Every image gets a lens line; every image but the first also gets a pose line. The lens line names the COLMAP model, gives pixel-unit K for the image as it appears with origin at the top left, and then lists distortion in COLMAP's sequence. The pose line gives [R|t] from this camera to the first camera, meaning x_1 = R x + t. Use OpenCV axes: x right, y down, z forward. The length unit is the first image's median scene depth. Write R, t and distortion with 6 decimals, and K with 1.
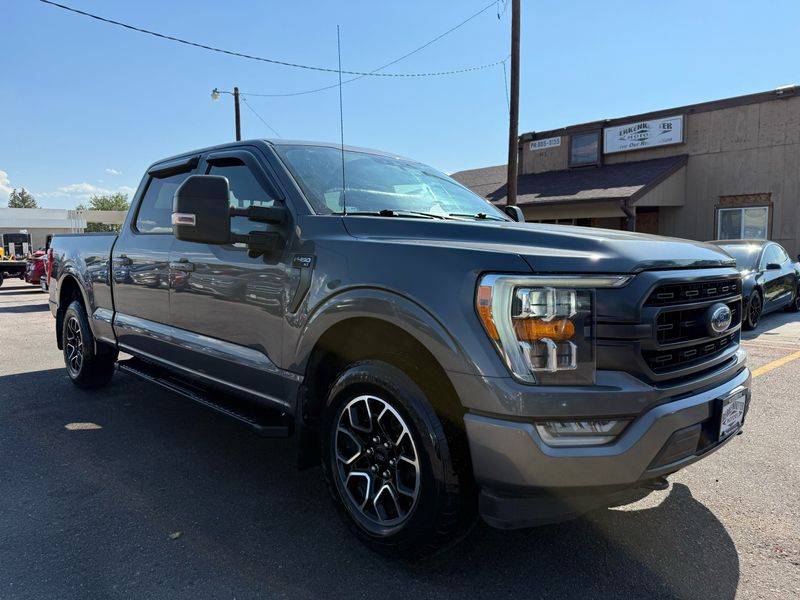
lens RADIAL K [[604.5, 0, 401.6], [0, 604.5, 298.1], [0, 0, 1]] dist [-0.008860, 0.001346]
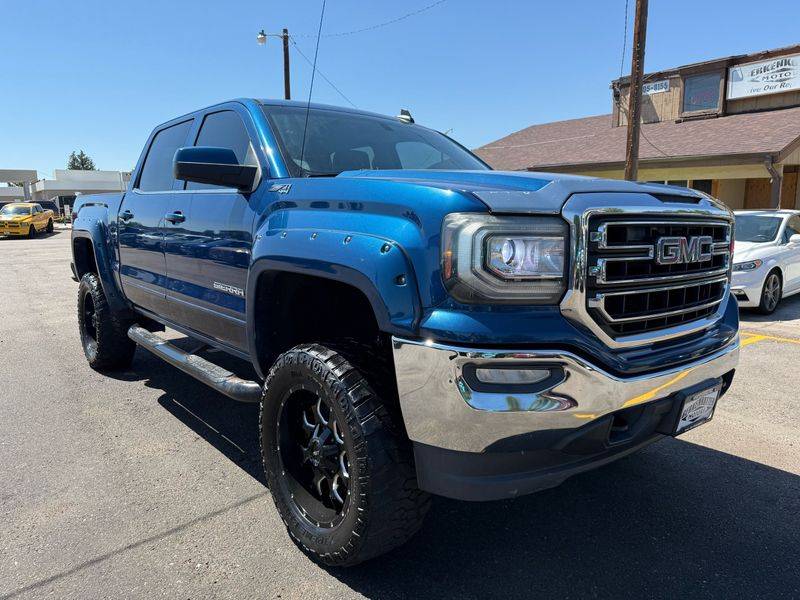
lens RADIAL K [[604.5, 0, 387.4], [0, 604.5, 297.0], [0, 0, 1]] dist [-0.008860, 0.001346]
pose [[0.994862, 0.020145, -0.099216, -0.035206], [-0.014287, 0.998132, 0.059408, -0.016096], [0.100227, -0.057686, 0.993291, 0.136533]]
